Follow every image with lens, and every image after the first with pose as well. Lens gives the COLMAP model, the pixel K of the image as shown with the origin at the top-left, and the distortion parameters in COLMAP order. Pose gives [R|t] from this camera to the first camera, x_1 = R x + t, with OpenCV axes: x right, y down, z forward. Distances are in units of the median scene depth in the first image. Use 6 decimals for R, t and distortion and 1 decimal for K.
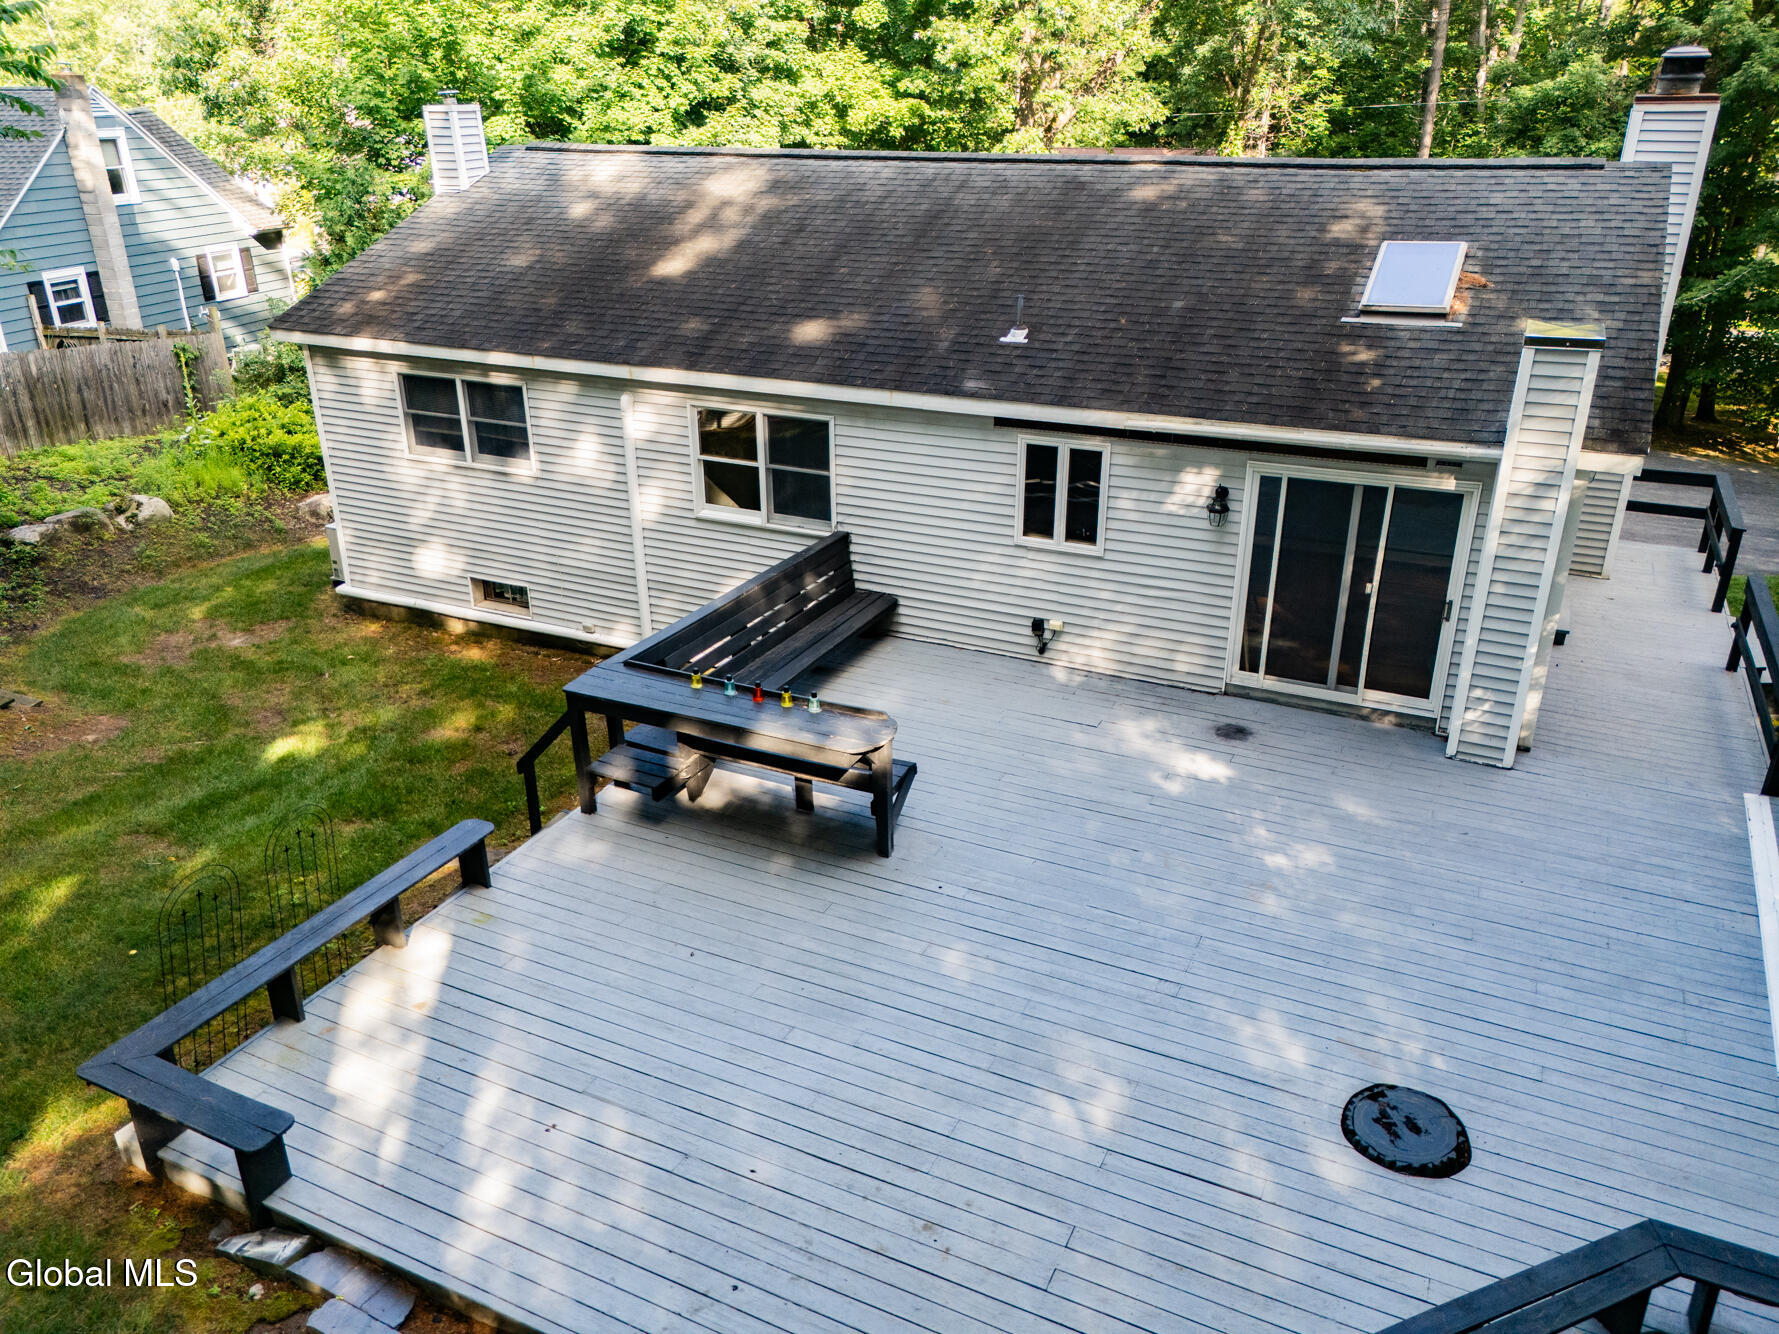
lens RADIAL K [[1307.8, 0, 894.7], [0, 1307.8, 670.7], [0, 0, 1]] dist [0.061308, -0.049209]
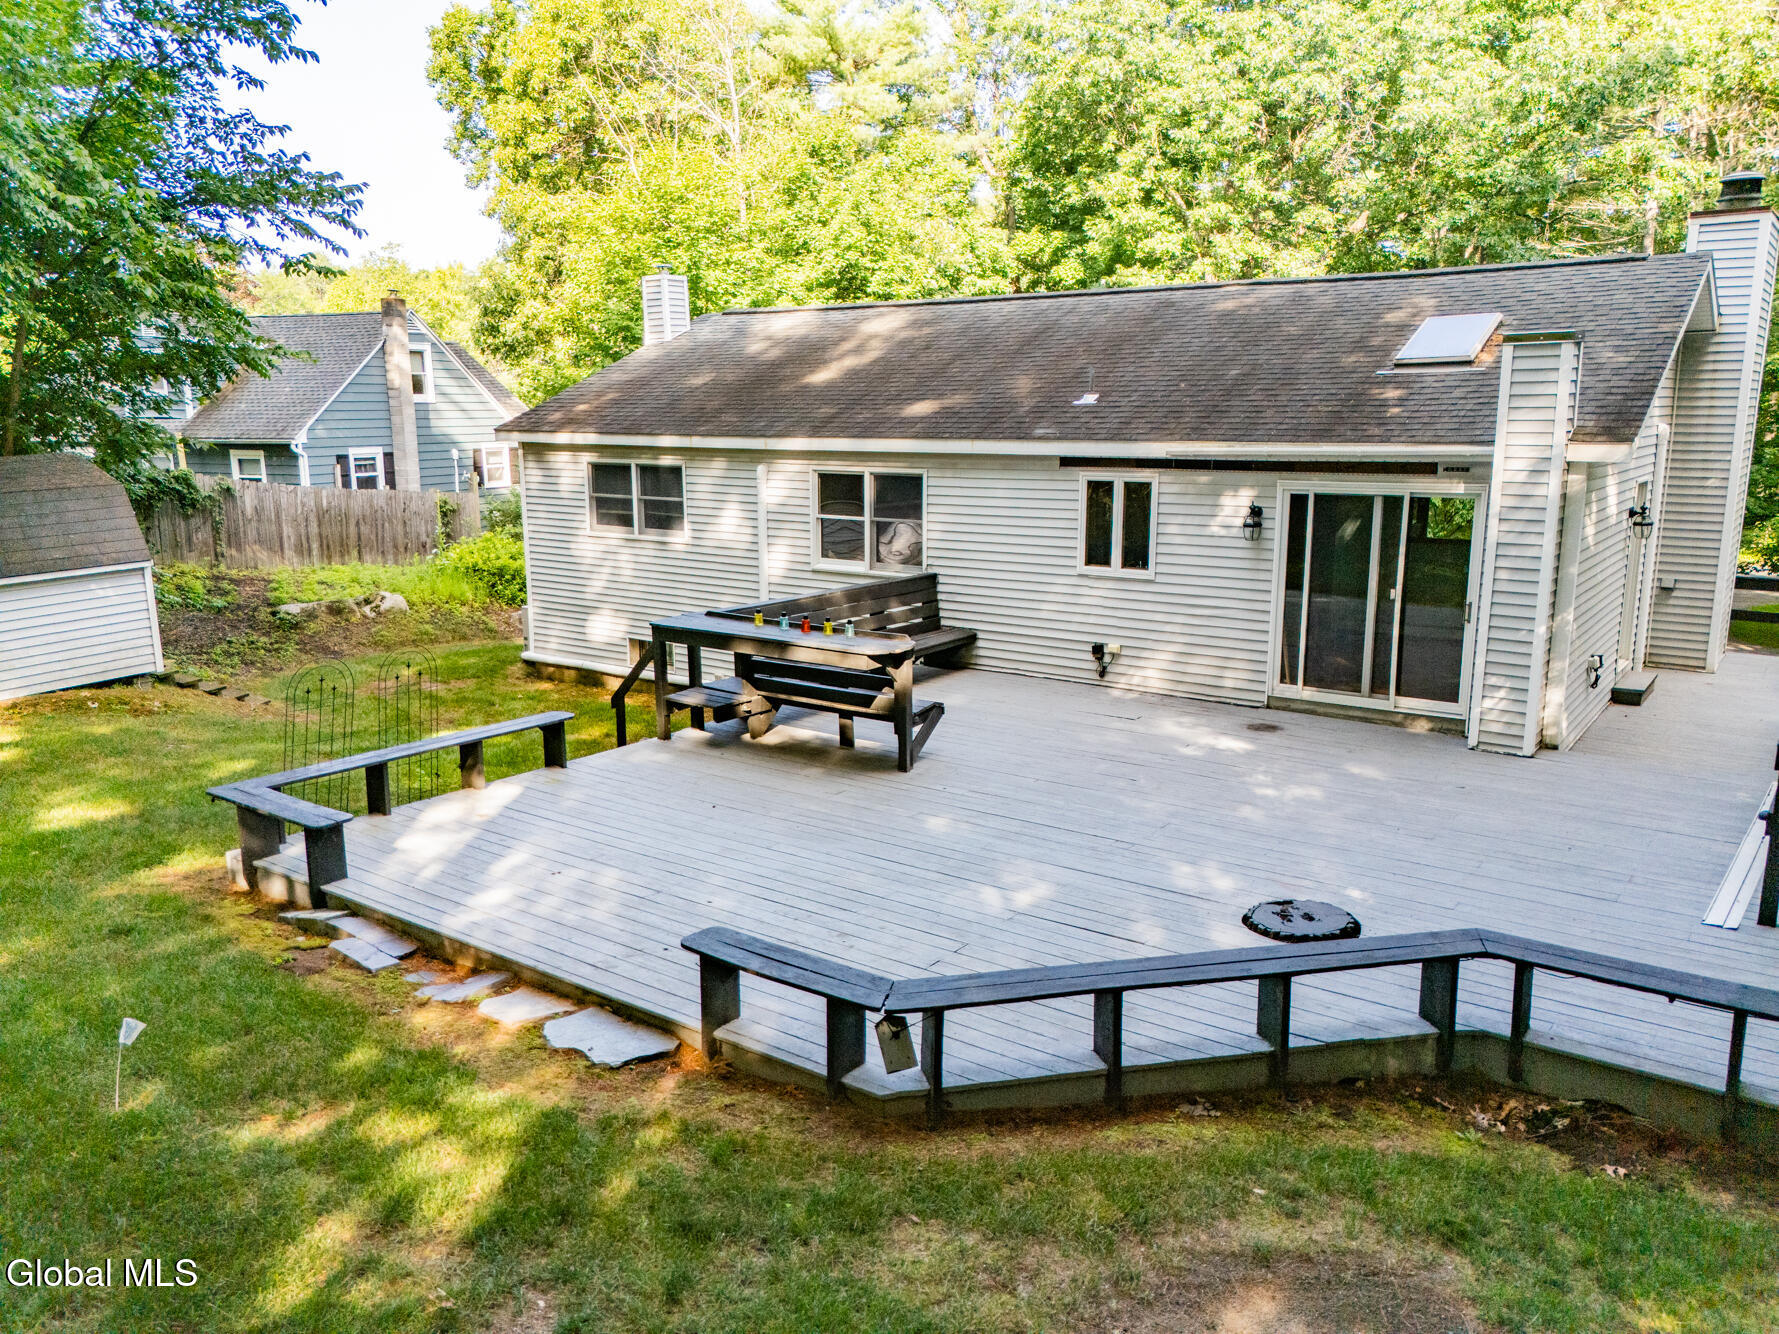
lens RADIAL K [[1307.8, 0, 894.7], [0, 1307.8, 670.7], [0, 0, 1]] dist [0.061308, -0.049209]
pose [[0.983939, 0.036586, -0.174715, 0.135535], [-0.072857, 0.975845, -0.205958, 0.221901], [0.162960, 0.215380, 0.962837, -0.072424]]
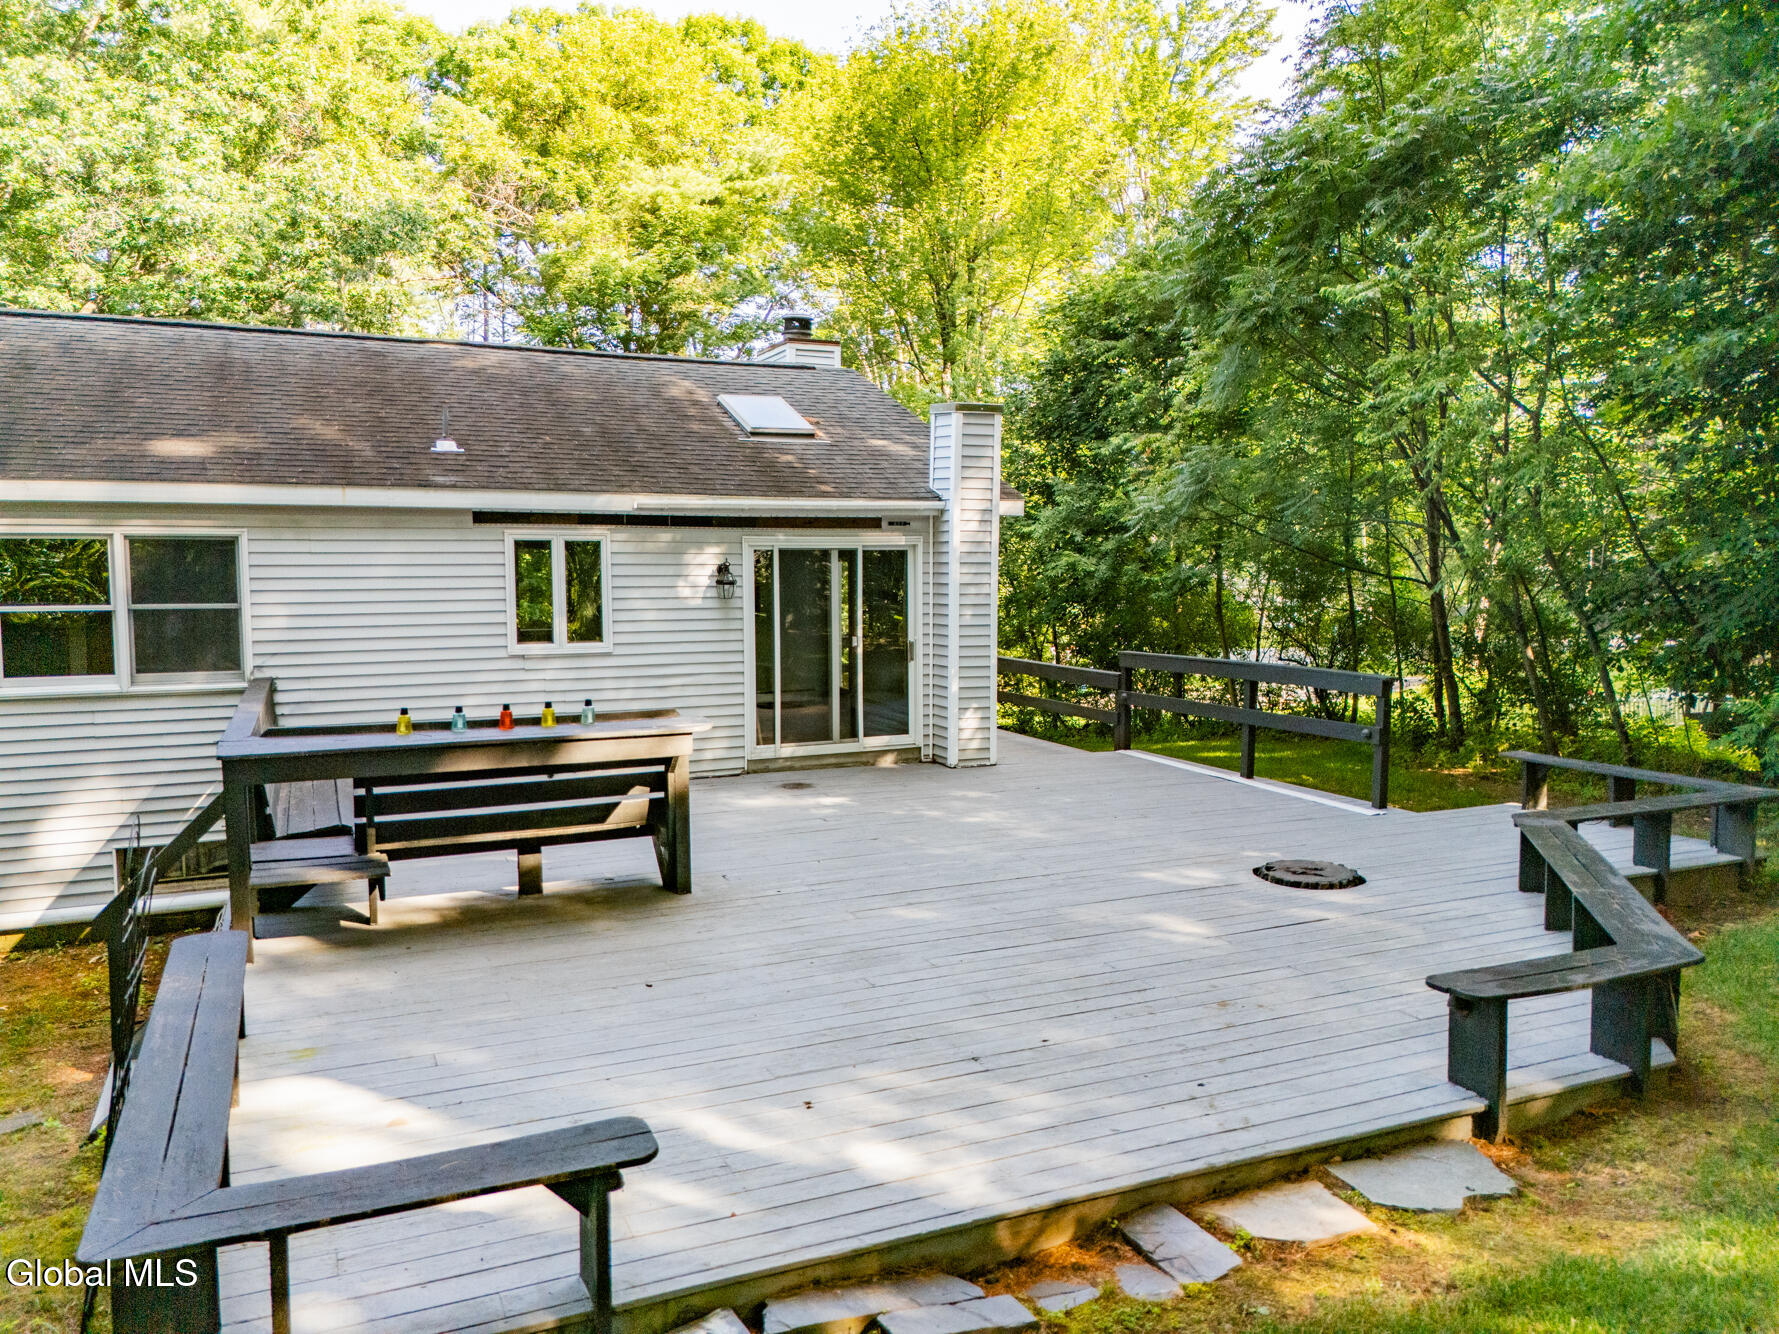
lens RADIAL K [[1307.8, 0, 894.7], [0, 1307.8, 670.7], [0, 0, 1]] dist [0.061308, -0.049209]
pose [[0.631635, -0.061809, 0.772798, -0.434390], [0.307972, 0.934795, -0.176950, 0.151958], [-0.711471, 0.349768, 0.609485, 0.271190]]
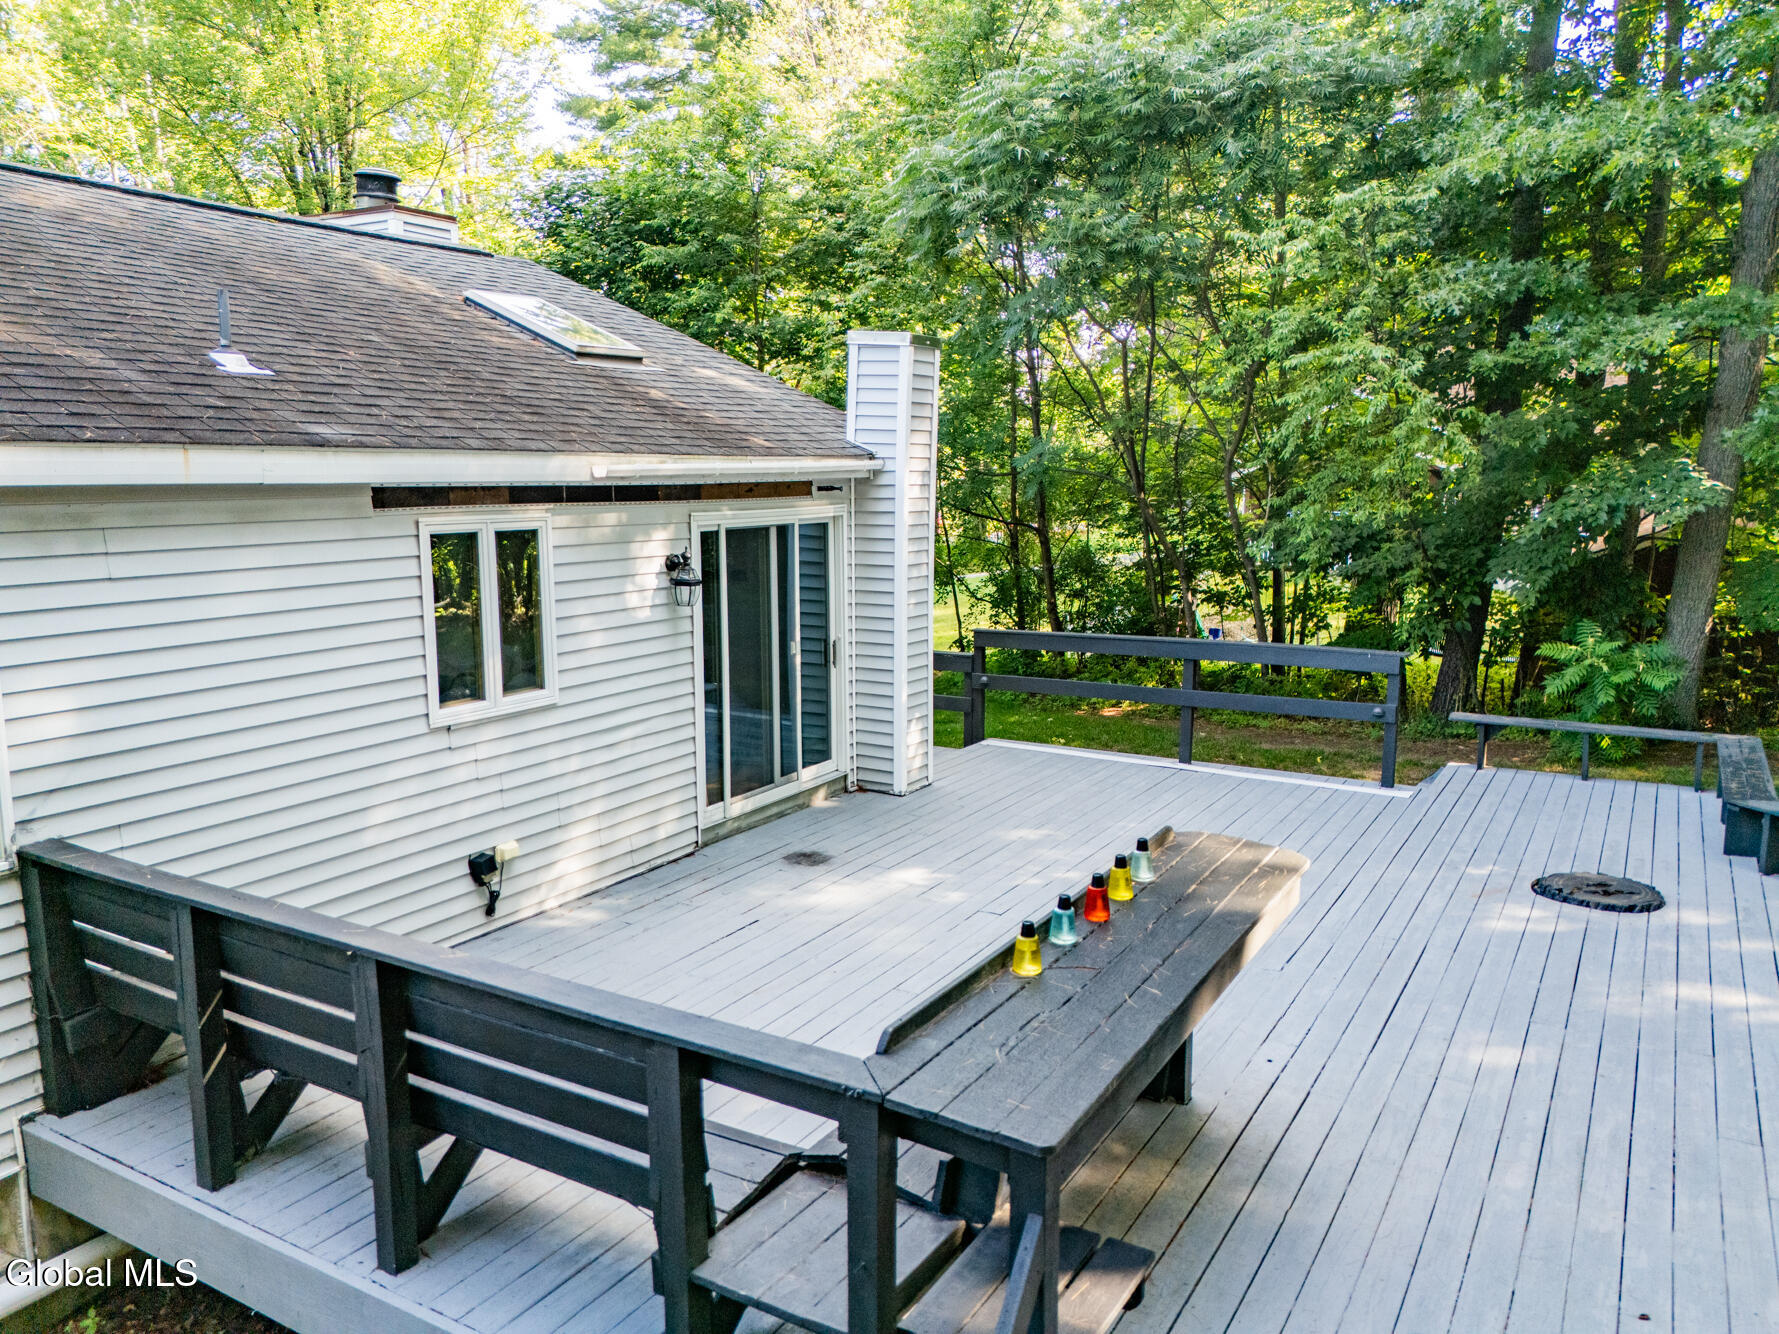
lens RADIAL K [[1307.8, 0, 894.7], [0, 1307.8, 670.7], [0, 0, 1]] dist [0.061308, -0.049209]
pose [[0.075130, -0.146977, 0.986283, -0.414713], [0.400418, 0.910280, 0.105149, -0.098960], [-0.913248, 0.387025, 0.127241, 0.751290]]
